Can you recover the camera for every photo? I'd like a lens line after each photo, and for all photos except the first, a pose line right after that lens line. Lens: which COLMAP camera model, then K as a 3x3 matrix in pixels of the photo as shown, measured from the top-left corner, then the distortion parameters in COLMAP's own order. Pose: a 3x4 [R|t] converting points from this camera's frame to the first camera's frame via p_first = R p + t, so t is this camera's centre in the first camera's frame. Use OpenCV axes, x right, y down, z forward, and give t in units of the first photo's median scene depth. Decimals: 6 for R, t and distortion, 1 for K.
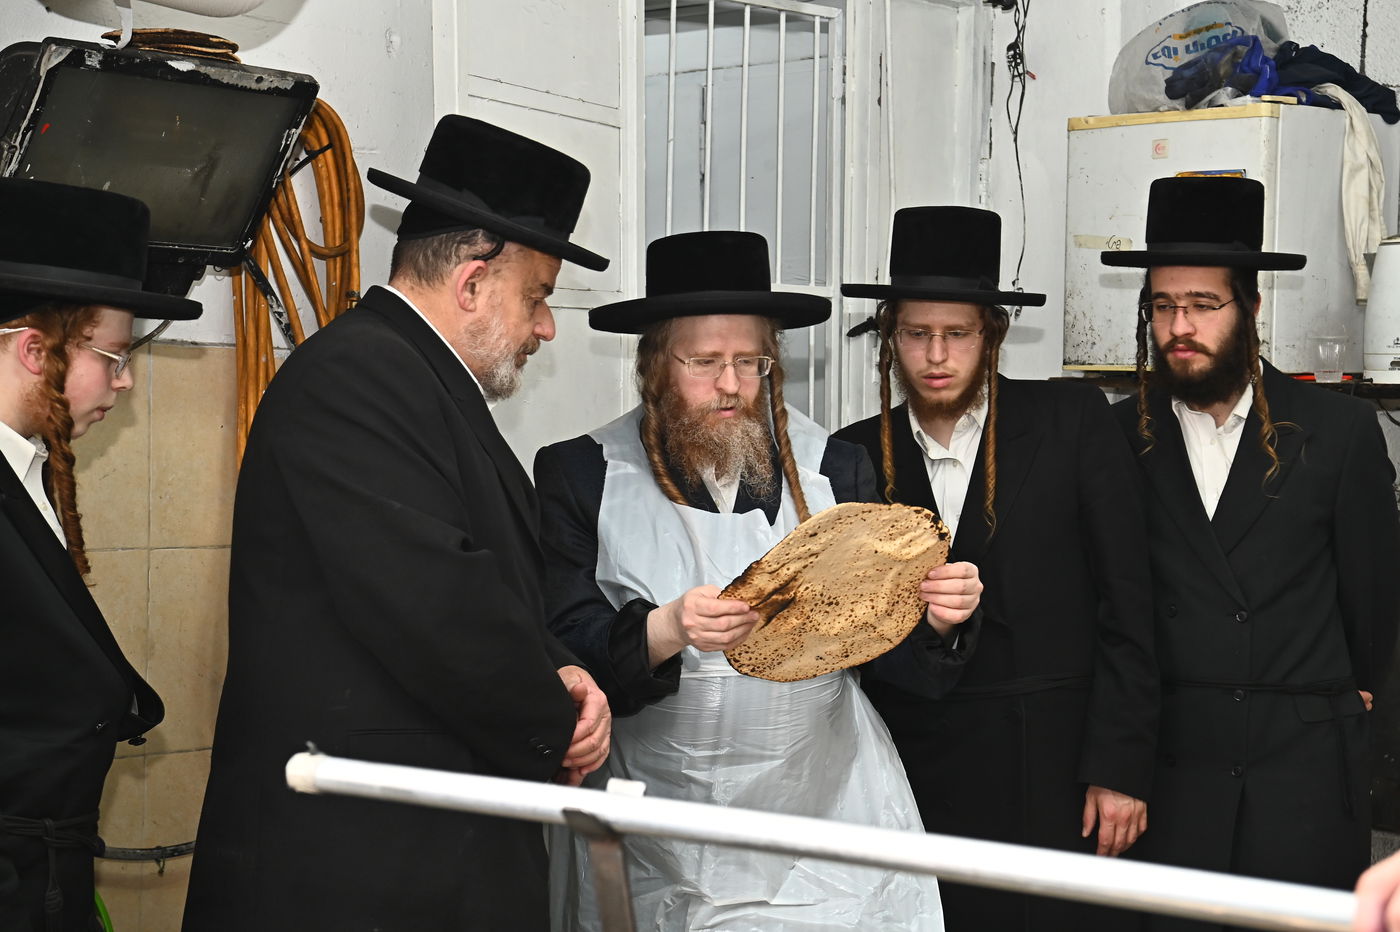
lens RADIAL K [[2739.4, 0, 703.6], [0, 2739.4, 464.4], [0, 0, 1]] dist [0.330720, 0.142837]
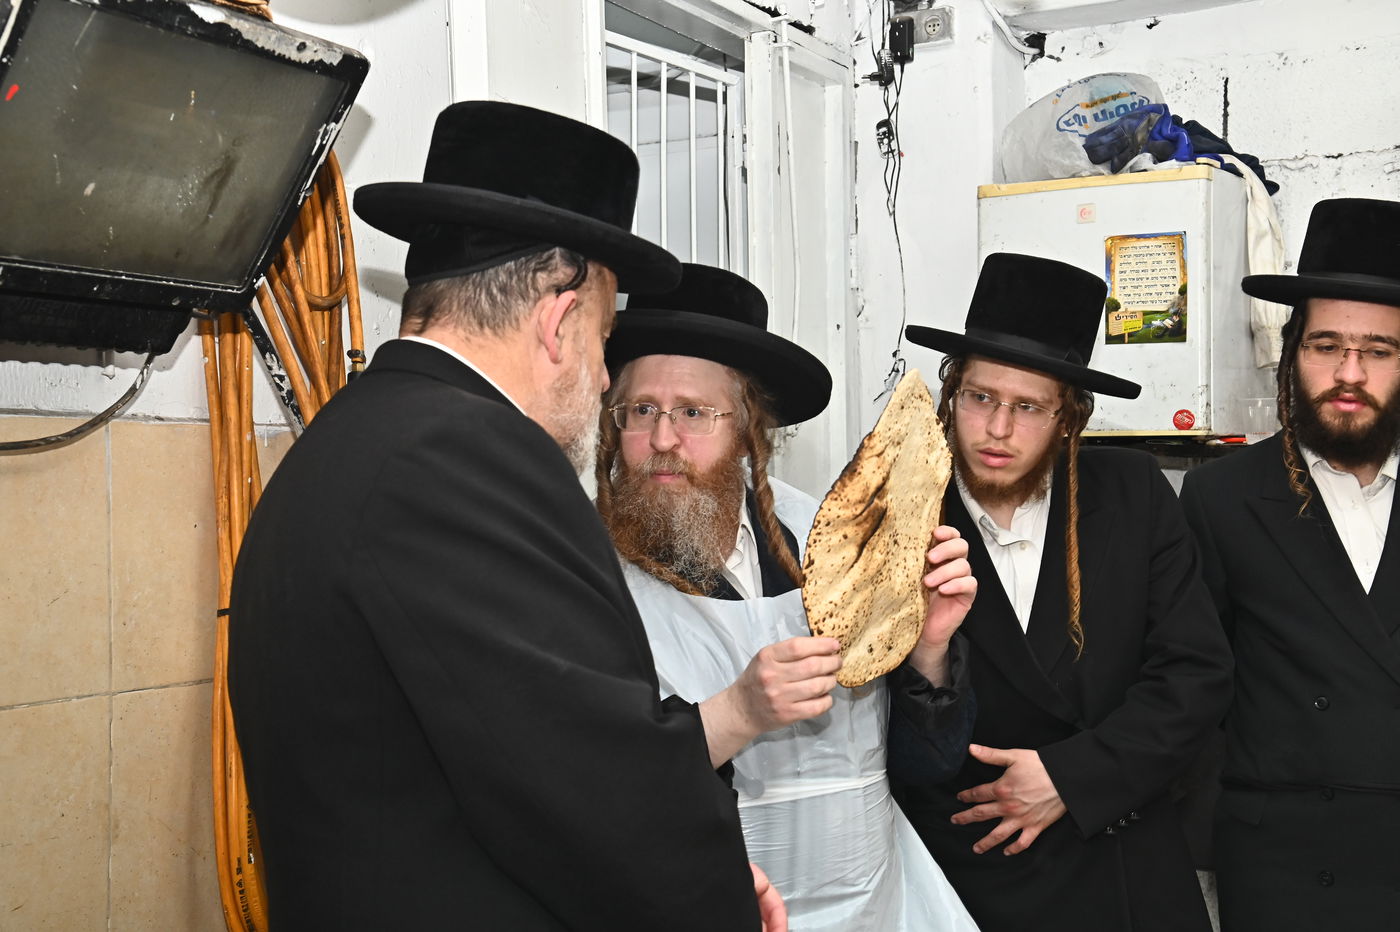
lens RADIAL K [[1955.9, 0, 727.7], [0, 1955.9, 470.2], [0, 0, 1]] dist [0.023468, 0.917712]
pose [[0.971082, -0.027110, 0.237203, -0.146473], [0.033932, 0.999118, -0.024720, -0.009753], [-0.236324, 0.032054, 0.971145, 0.395179]]
